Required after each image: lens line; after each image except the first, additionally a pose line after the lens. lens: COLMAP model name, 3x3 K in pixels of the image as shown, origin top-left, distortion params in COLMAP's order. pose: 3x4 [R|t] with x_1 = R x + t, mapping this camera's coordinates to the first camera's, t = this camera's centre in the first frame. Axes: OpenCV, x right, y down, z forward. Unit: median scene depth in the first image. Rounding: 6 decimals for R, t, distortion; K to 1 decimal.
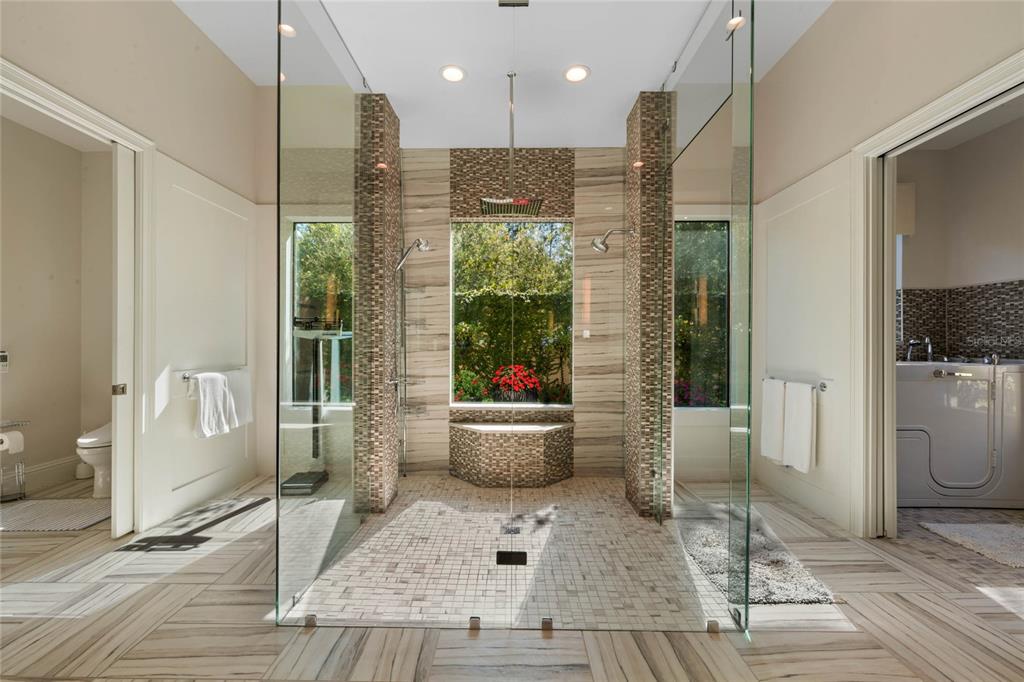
lens RADIAL K [[441.0, 0, 507.9], [0, 441.0, 342.6], [0, 0, 1]] dist [0.000973, -0.000049]
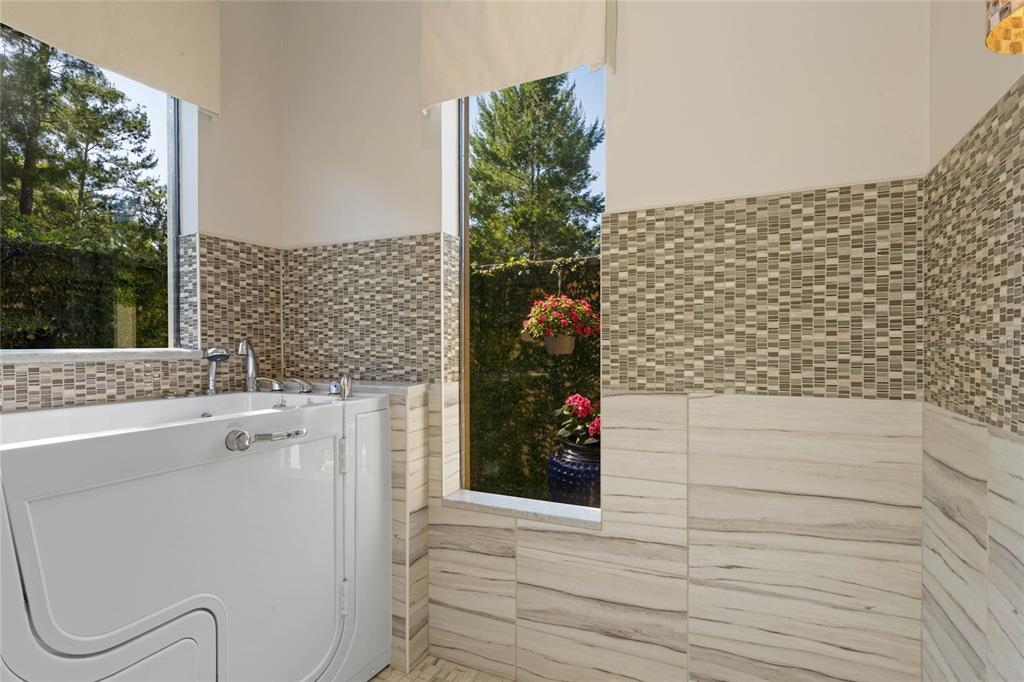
lens RADIAL K [[516.2, 0, 510.6], [0, 516.2, 343.0], [0, 0, 1]] dist [-0.000494, -0.000003]
pose [[0.424452, -0.001588, 0.905449, 0.594688], [0.005538, 0.999984, -0.000842, -0.009146], [-0.905433, 0.005371, 0.424454, 0.529497]]
